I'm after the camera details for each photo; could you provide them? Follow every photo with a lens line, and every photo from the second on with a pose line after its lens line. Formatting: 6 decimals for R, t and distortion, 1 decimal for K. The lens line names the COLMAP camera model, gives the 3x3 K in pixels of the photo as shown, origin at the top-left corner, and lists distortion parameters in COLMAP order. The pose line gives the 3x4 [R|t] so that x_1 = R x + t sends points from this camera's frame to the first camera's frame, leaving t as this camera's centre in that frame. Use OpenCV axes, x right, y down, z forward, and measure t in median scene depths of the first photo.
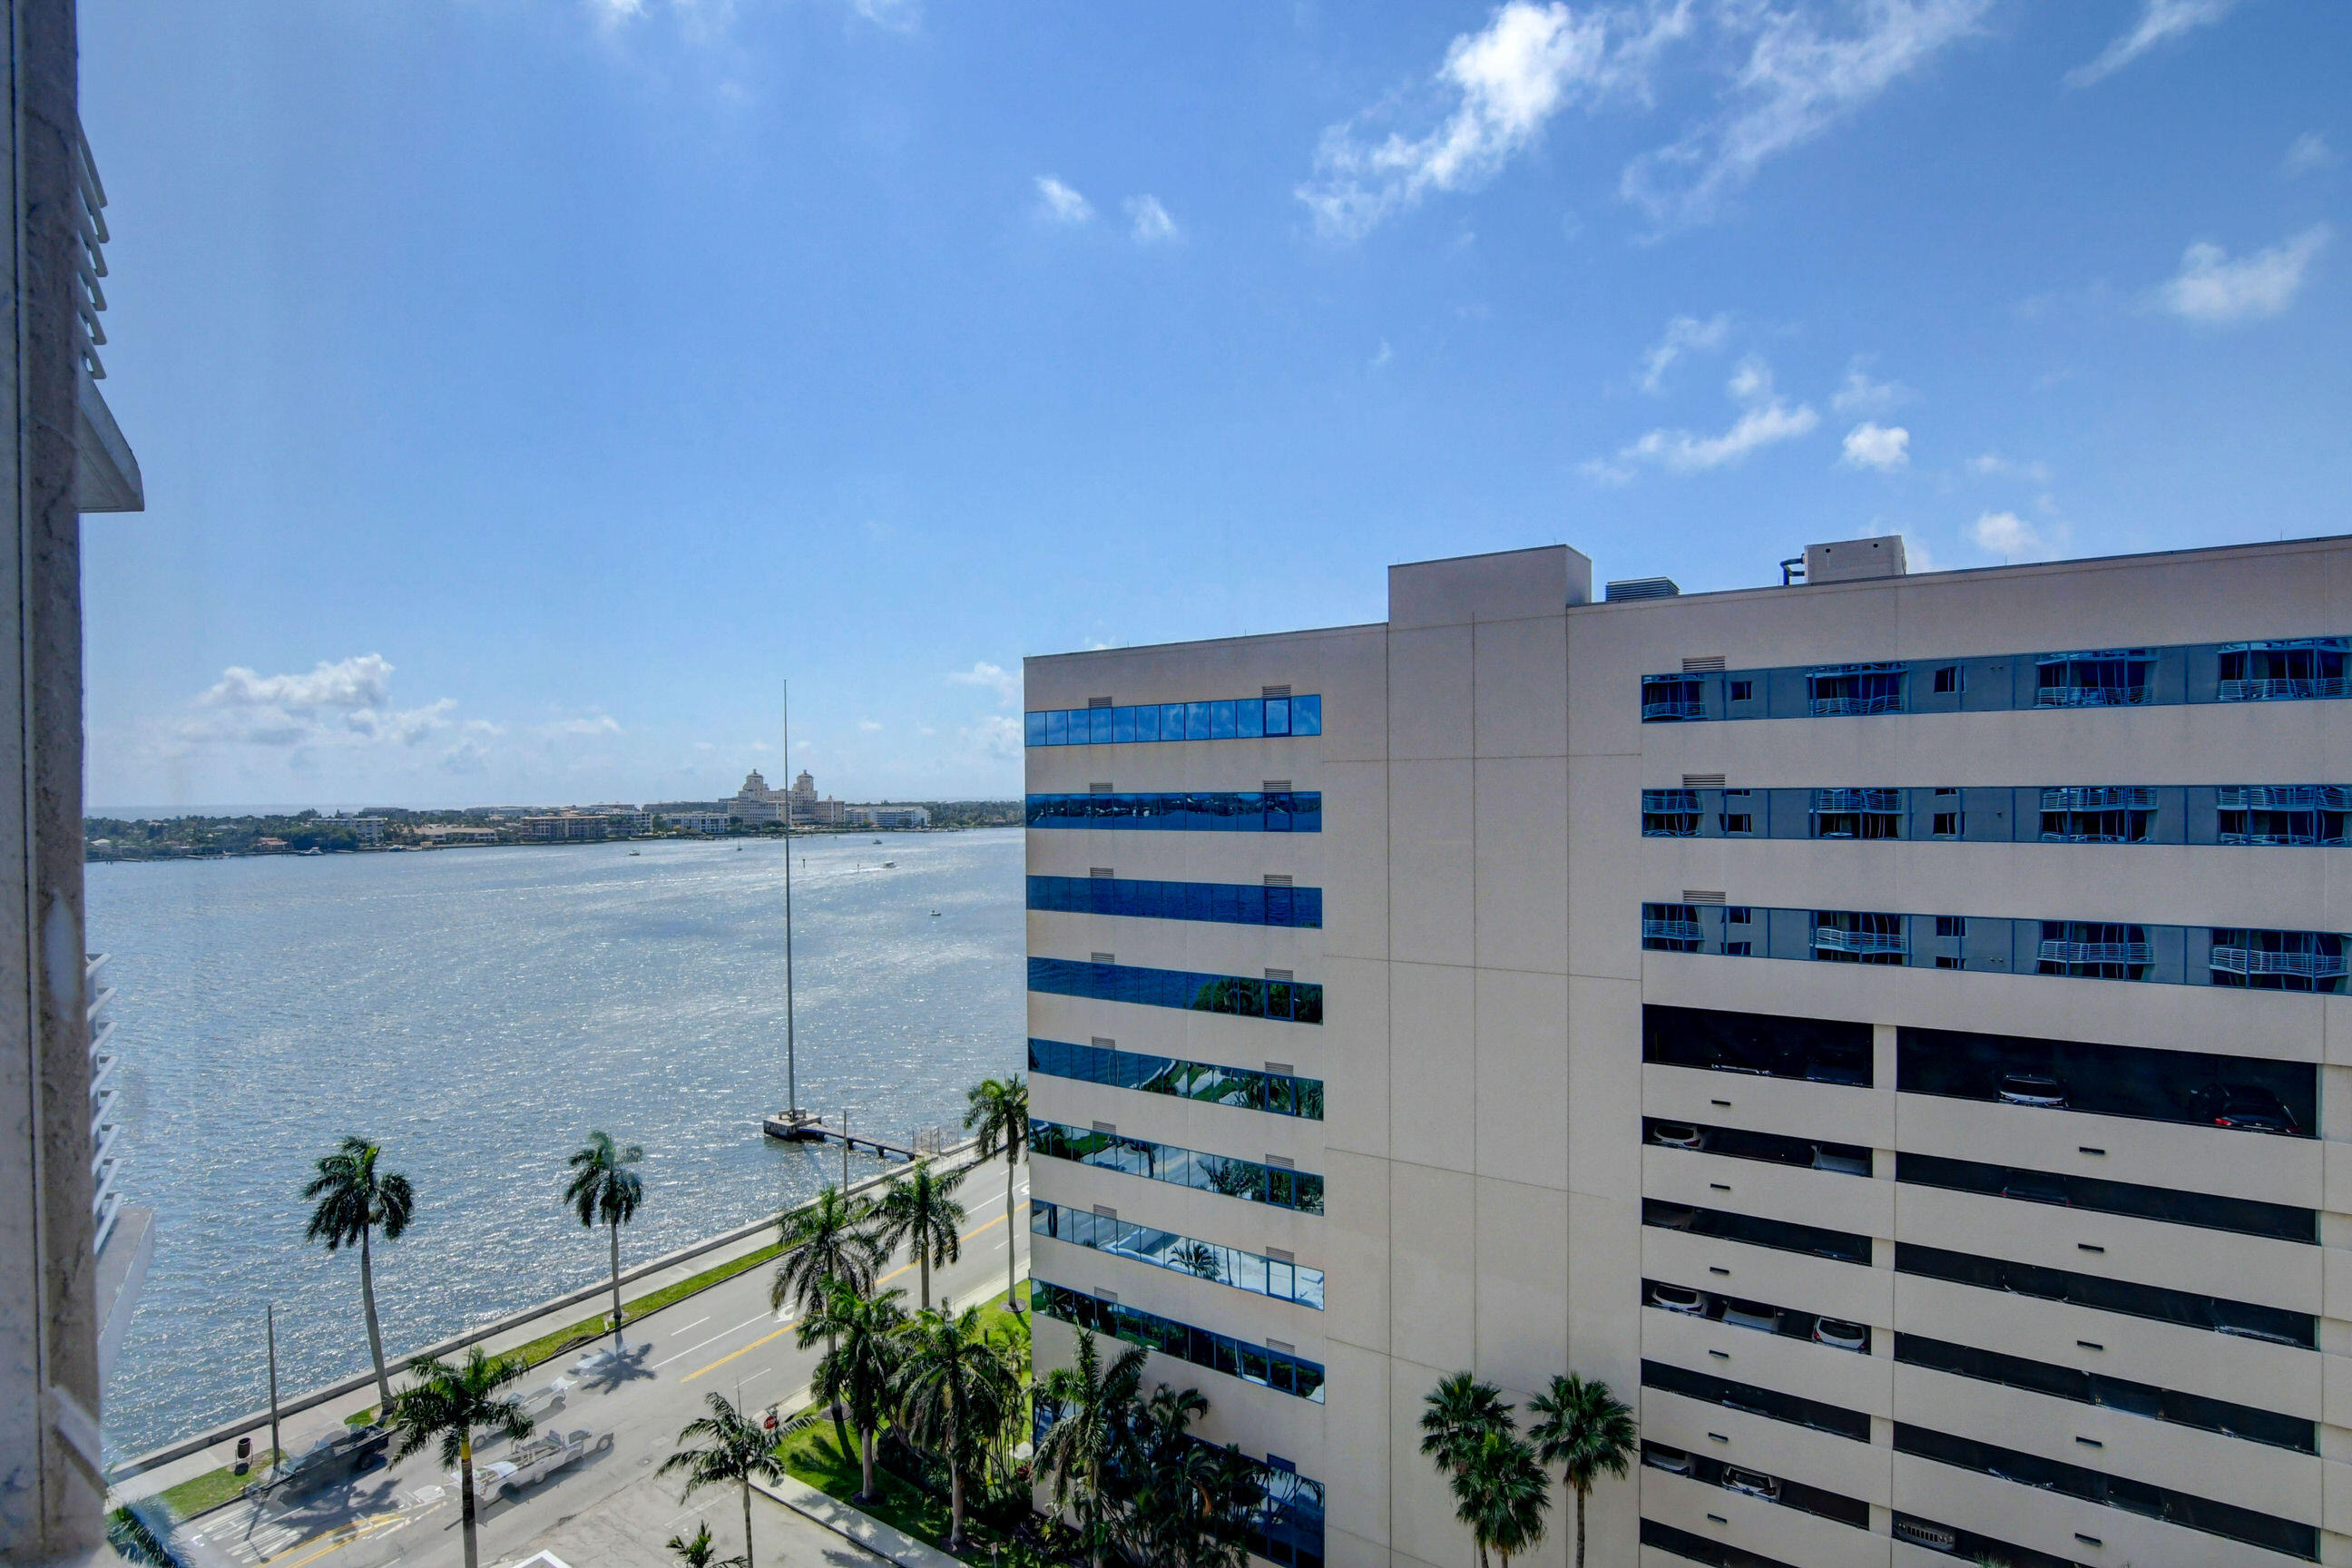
lens RADIAL K [[1154.3, 0, 1146.8], [0, 1154.3, 804.0], [0, 0, 1]] dist [-0.030140, 0.010143]
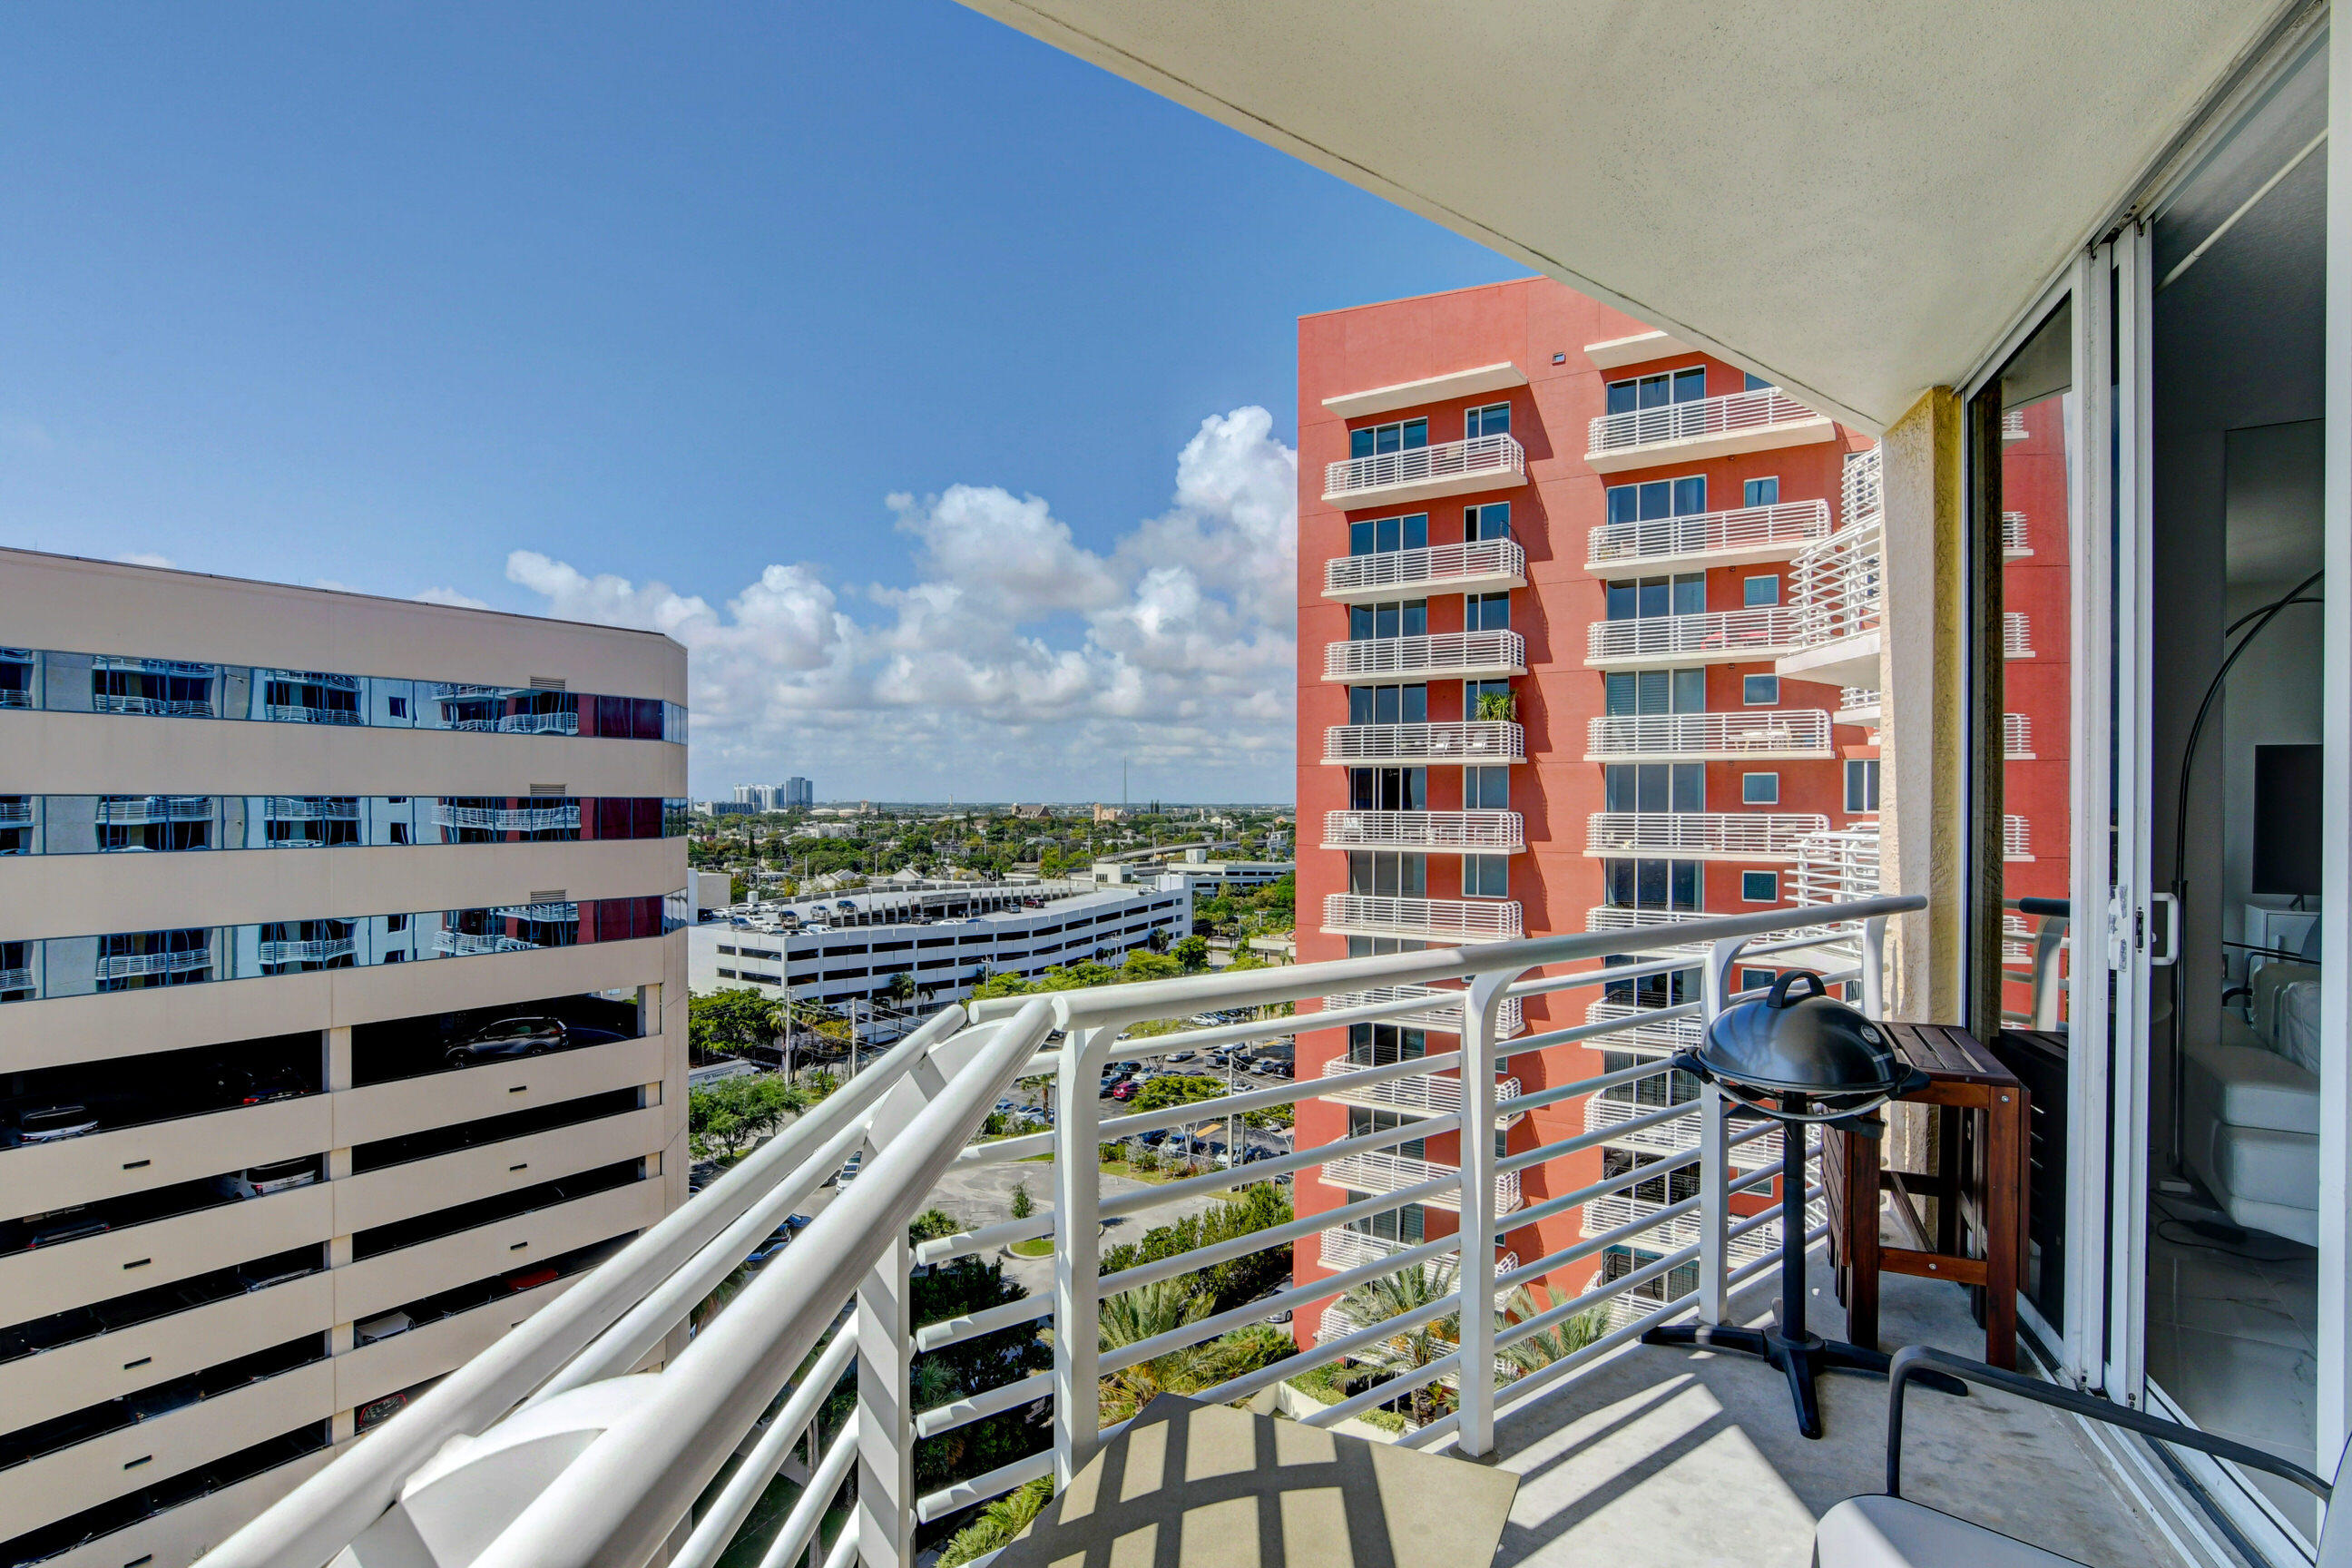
lens RADIAL K [[1154.3, 0, 1167.4], [0, 1154.3, 798.6], [0, 0, 1]] dist [-0.030140, 0.010143]
pose [[-0.019382, 0.010424, 0.999758, -0.310791], [0.003801, 0.999939, -0.010352, 0.000559], [-0.999805, 0.003599, -0.019420, 0.214742]]
